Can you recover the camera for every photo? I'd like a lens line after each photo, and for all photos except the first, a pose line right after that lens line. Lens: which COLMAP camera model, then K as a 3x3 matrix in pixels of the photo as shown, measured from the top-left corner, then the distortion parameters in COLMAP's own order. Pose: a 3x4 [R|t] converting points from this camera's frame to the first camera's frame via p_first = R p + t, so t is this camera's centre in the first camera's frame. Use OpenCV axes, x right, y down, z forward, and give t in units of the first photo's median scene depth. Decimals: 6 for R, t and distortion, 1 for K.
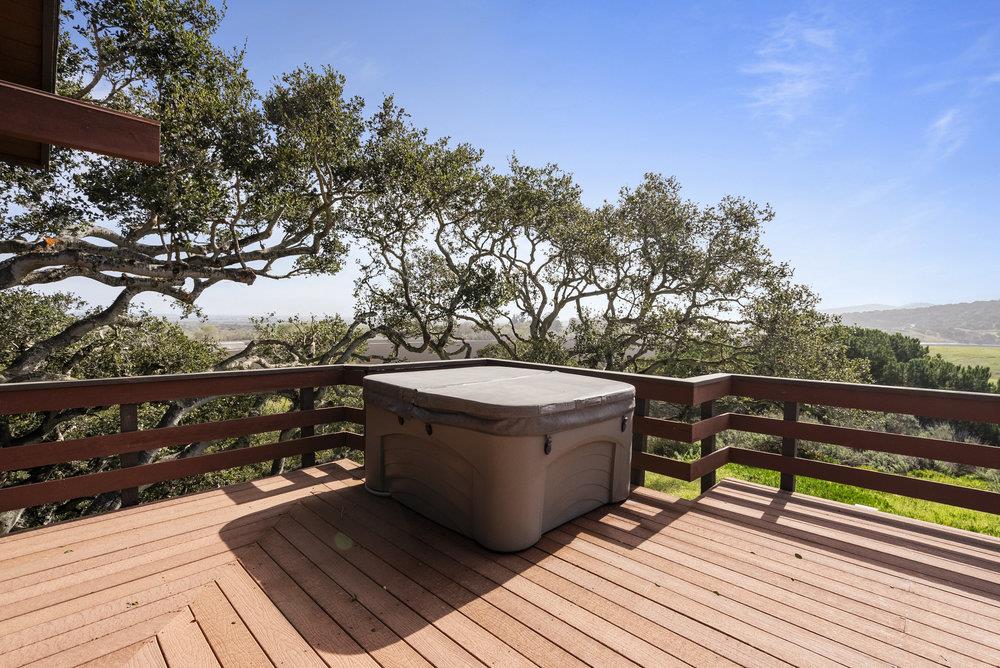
lens RADIAL K [[460.0, 0, 500.0], [0, 460.0, 334.0], [0, 0, 1]] dist [0.002538, 0.000747]
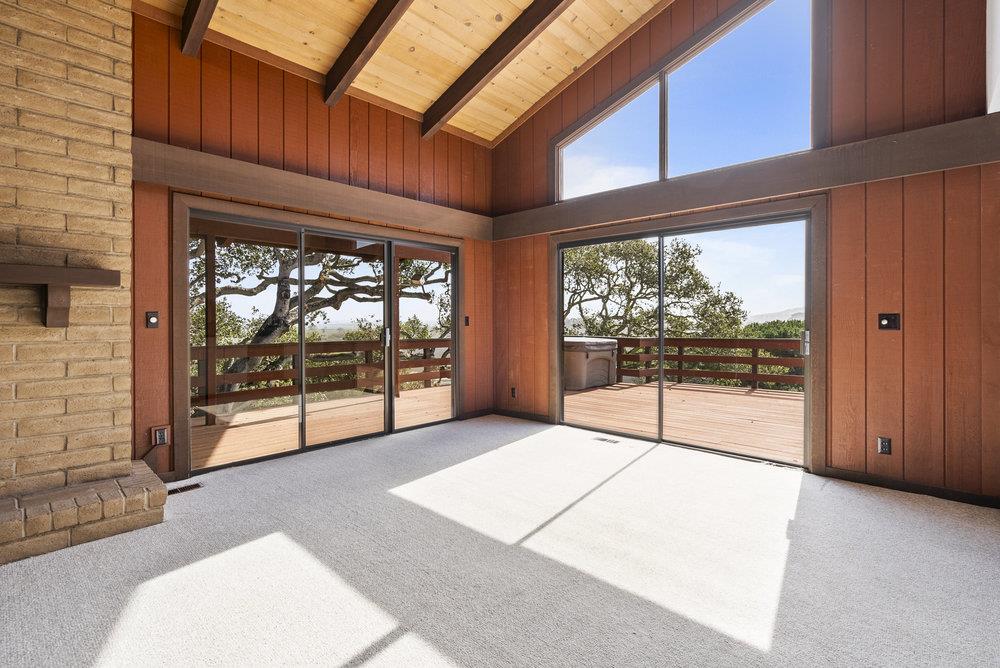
lens RADIAL K [[463.3, 0, 504.4], [0, 463.3, 318.7], [0, 0, 1]] dist [0.001115, -0.000133]
pose [[0.999542, -0.013726, 0.026983, -0.147698], [0.014756, 0.999156, -0.038345, 0.033881], [-0.026434, 0.038725, 0.998900, -0.574575]]
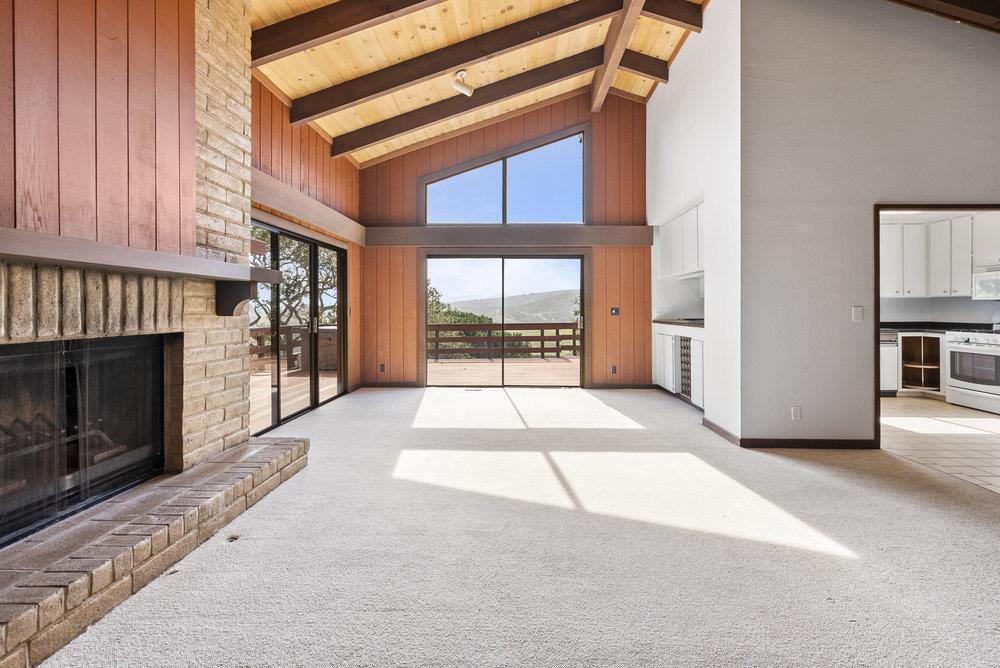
lens RADIAL K [[472.3, 0, 499.4], [0, 472.3, 307.2], [0, 0, 1]] dist [0.001085, 0.000710]
pose [[0.736560, -0.007180, 0.676334, -0.509323], [0.032325, 0.999175, -0.024596, 0.032578], [-0.675599, 0.039980, 0.736184, -0.673761]]
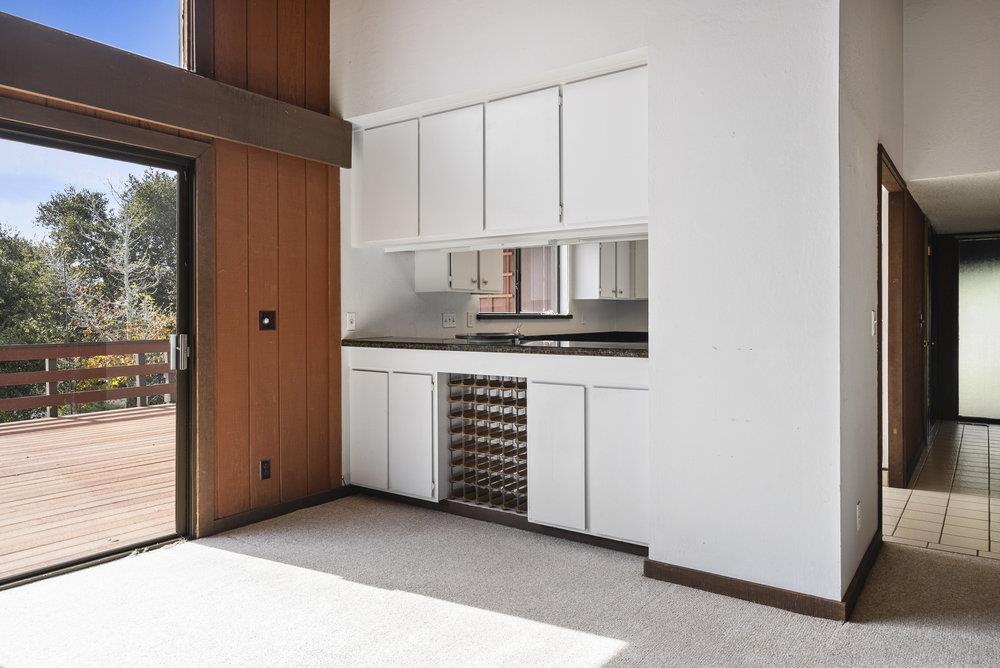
lens RADIAL K [[694.4, 0, 499.8], [0, 694.4, 319.1], [0, 0, 1]] dist [-0.003214, -0.001088]
pose [[-0.158823, -0.013904, 0.987209, -0.305913], [0.034400, 0.999216, 0.019607, 0.022505], [-0.986708, 0.037075, -0.158220, -0.308751]]
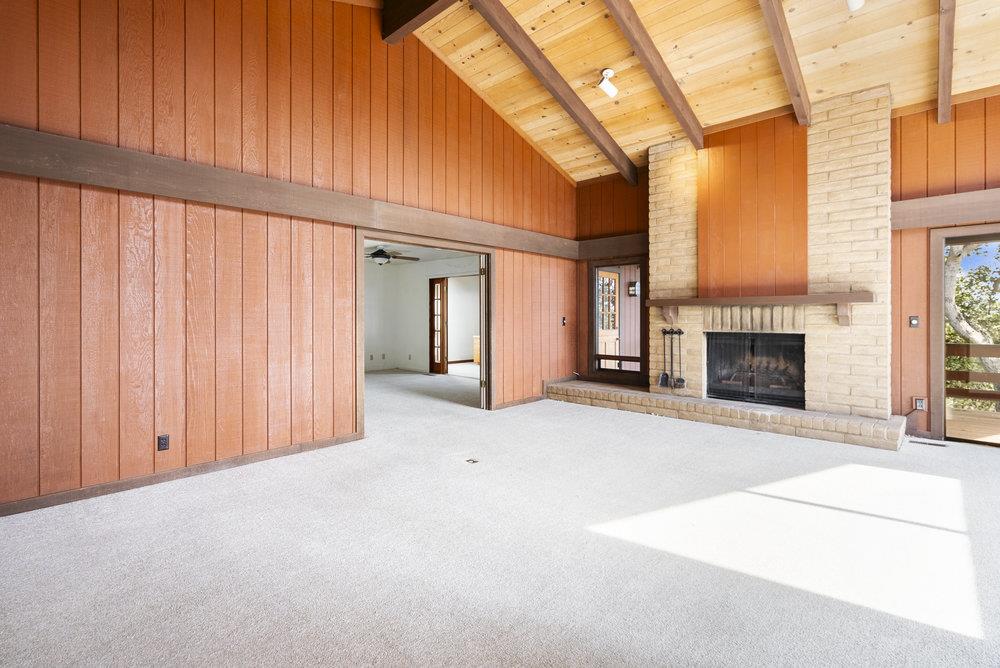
lens RADIAL K [[463.3, 0, 504.4], [0, 463.3, 318.7], [0, 0, 1]] dist [0.001115, -0.000133]
pose [[0.036222, -0.005314, -0.999330, 0.097169], [-0.034138, 0.999396, -0.006552, 0.032321], [0.998761, 0.034353, 0.036019, -0.686524]]
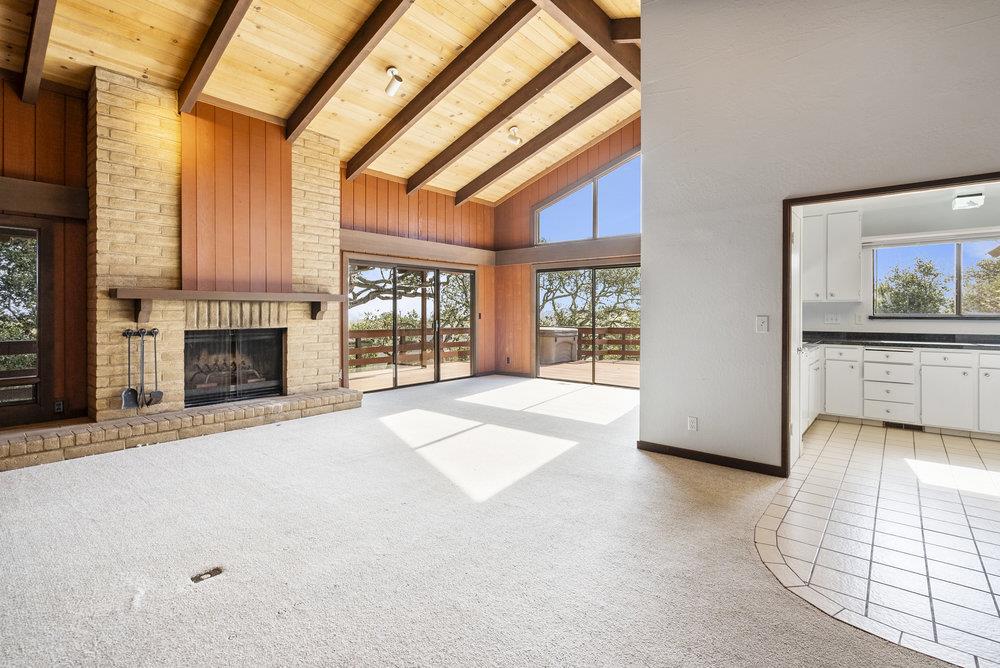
lens RADIAL K [[468.5, 0, 498.4], [0, 468.5, 312.7], [0, 0, 1]] dist [0.000216, 0.000339]
pose [[0.997609, -0.011376, 0.068161, -0.208709], [0.013666, 0.999354, -0.033227, 0.039444], [-0.067739, 0.034079, 0.997121, -0.957545]]
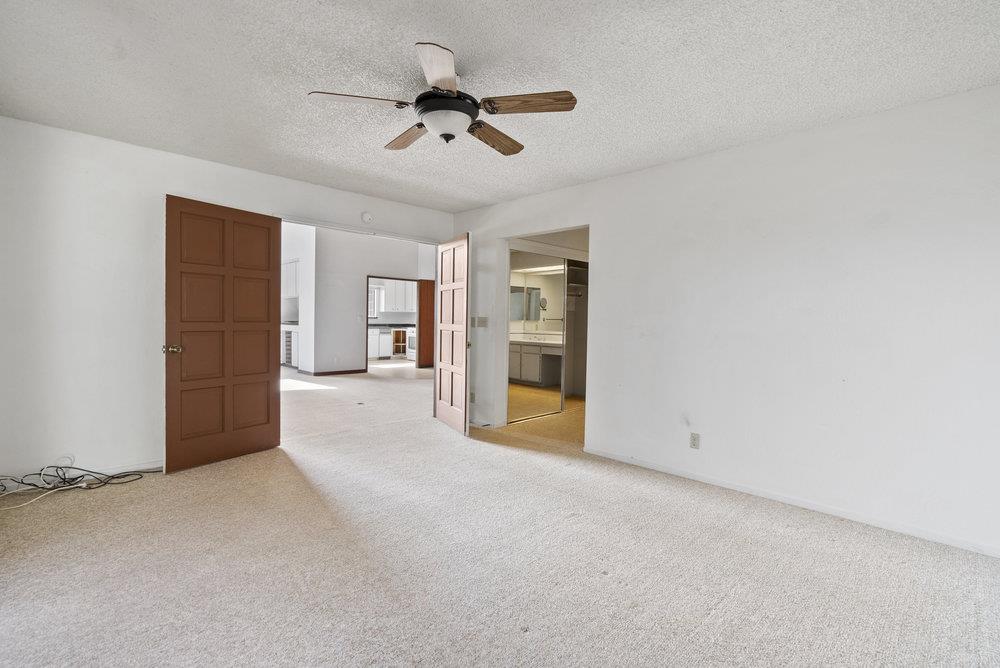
lens RADIAL K [[453.1, 0, 494.0], [0, 453.1, 332.8], [0, 0, 1]] dist [0.000280, 0.000869]
pose [[0.021995, -0.043267, 0.998821, -1.003557], [0.021998, 0.998842, 0.042783, 0.031594], [-0.999516, 0.021031, 0.022921, -0.906437]]
